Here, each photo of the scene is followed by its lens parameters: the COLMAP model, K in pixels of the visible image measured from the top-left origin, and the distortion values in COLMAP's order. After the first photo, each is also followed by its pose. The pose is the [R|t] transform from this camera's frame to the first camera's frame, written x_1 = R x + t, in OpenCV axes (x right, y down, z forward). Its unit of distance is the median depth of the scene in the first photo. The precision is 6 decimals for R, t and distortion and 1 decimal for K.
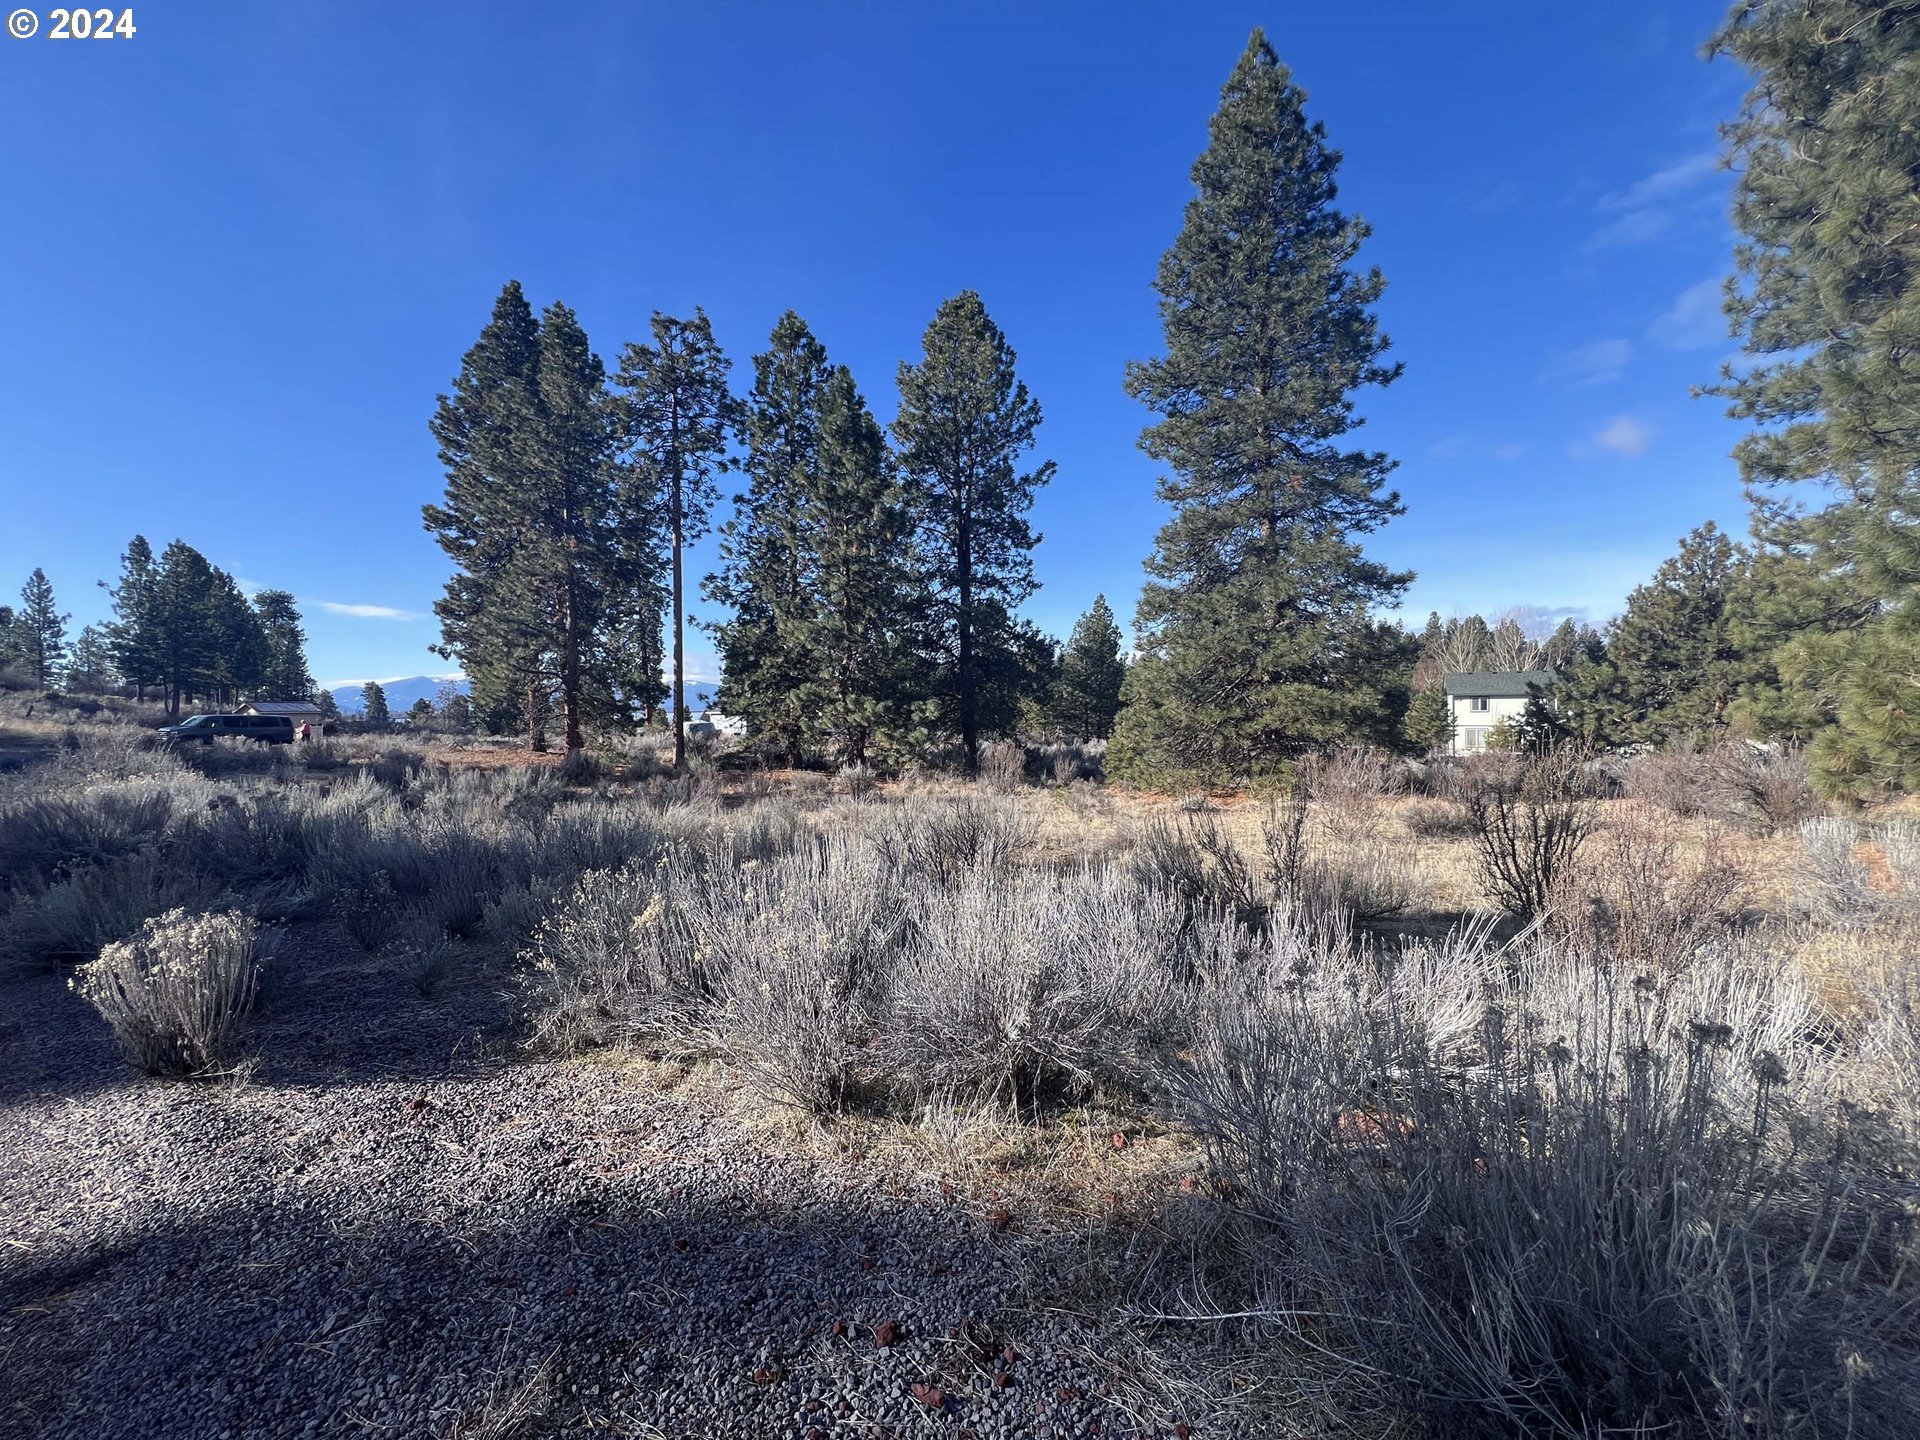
lens RADIAL K [[766.1, 0, 955.2], [0, 766.1, 715.9], [0, 0, 1]] dist [0.001051, -0.000276]
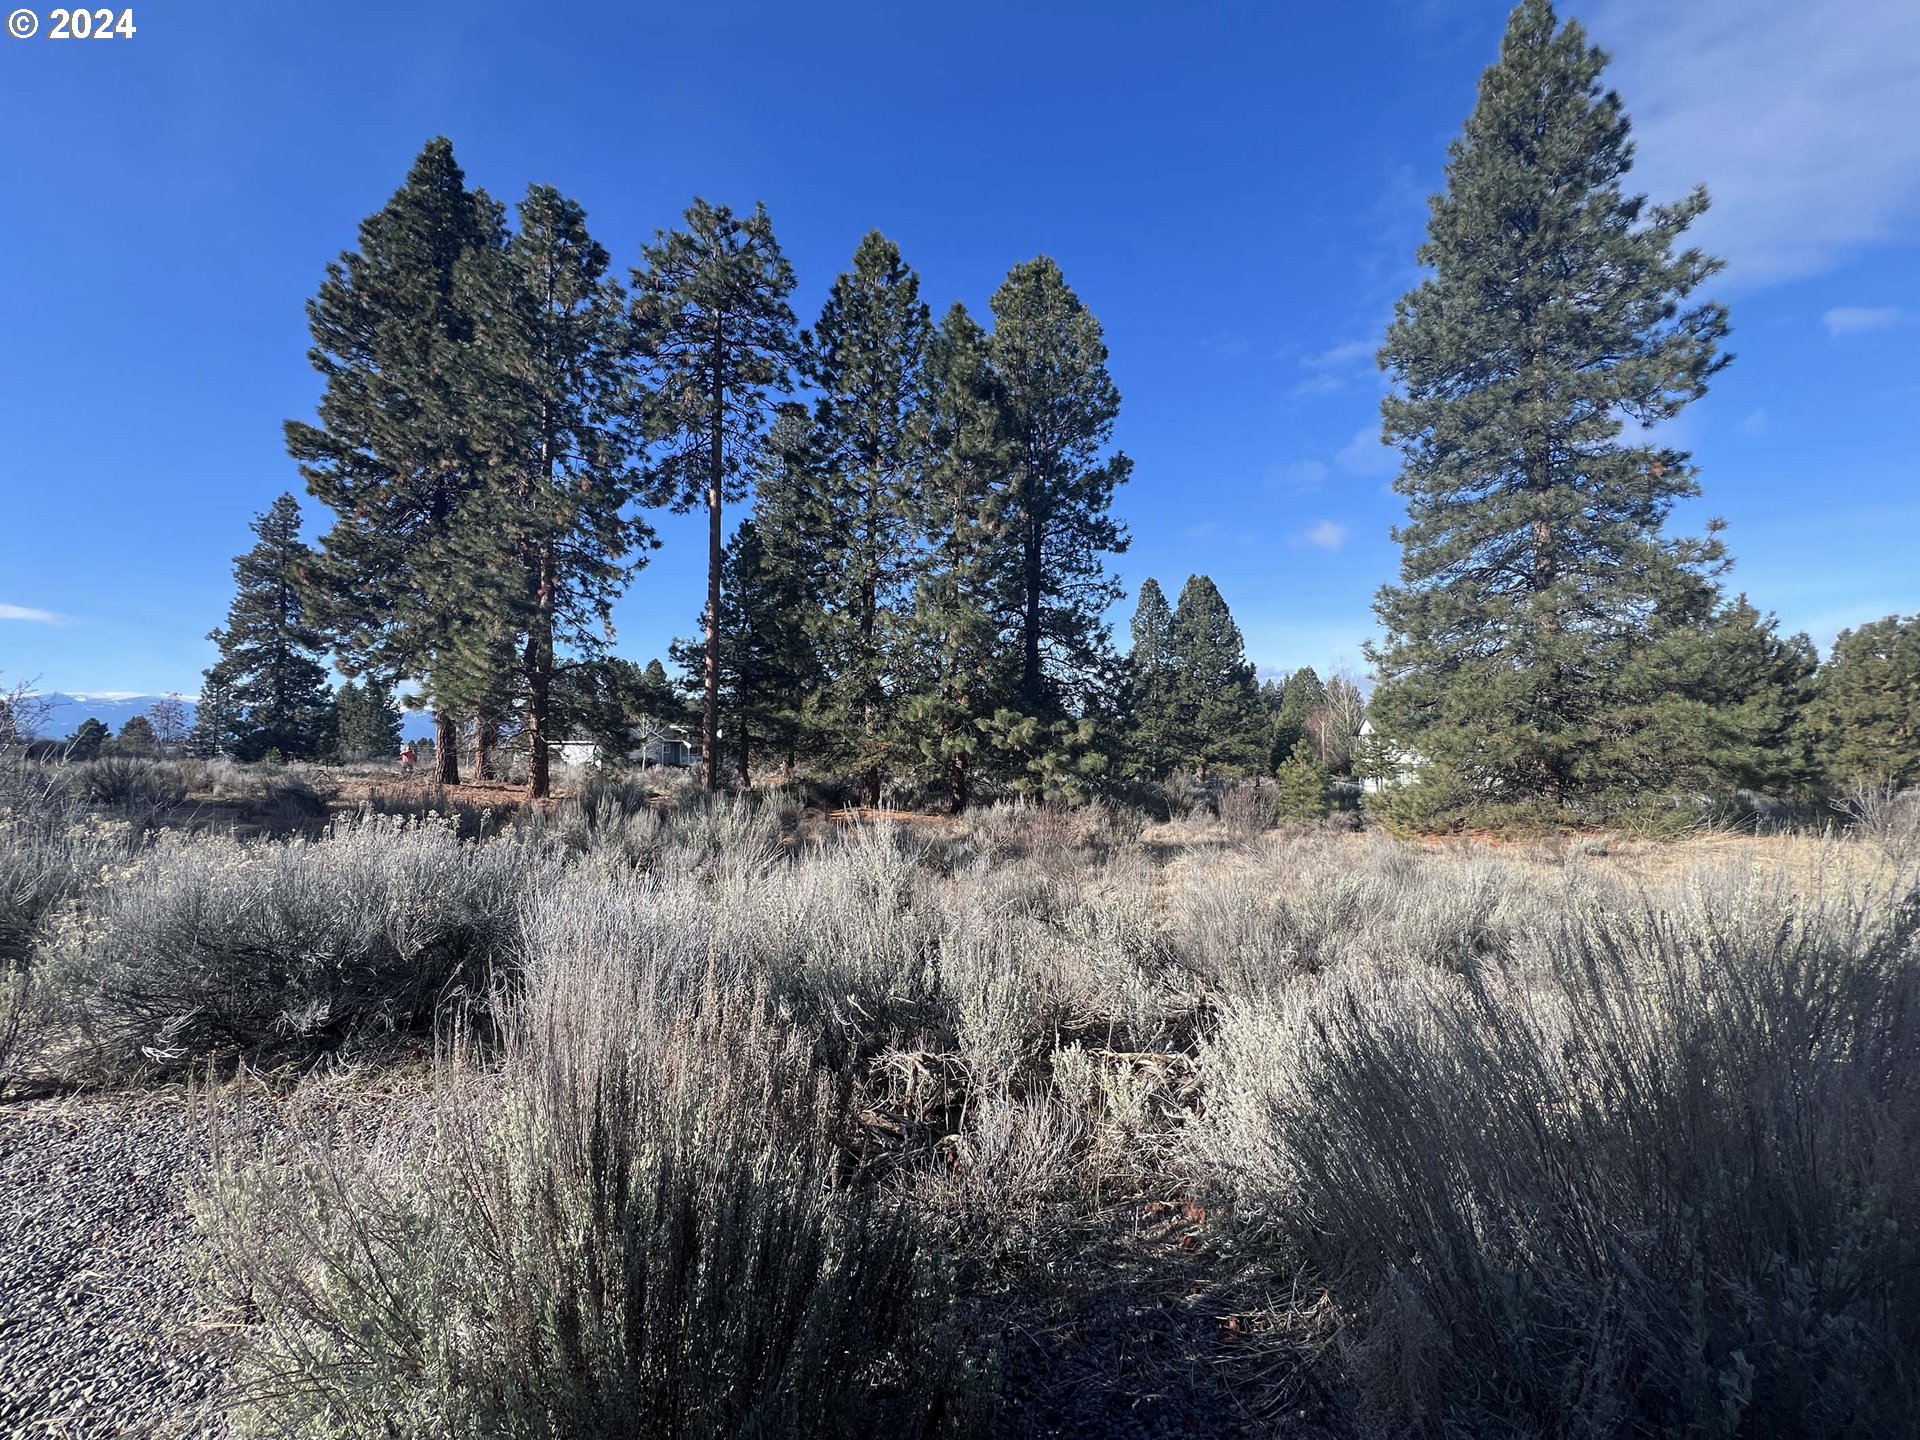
lens RADIAL K [[766.1, 0, 955.2], [0, 766.1, 715.9], [0, 0, 1]] dist [0.001051, -0.000276]
pose [[0.966417, 0.026565, 0.255604, -5.371721], [-0.012914, 0.998406, -0.054936, 0.333598], [-0.256656, 0.049790, 0.965219, 3.804793]]
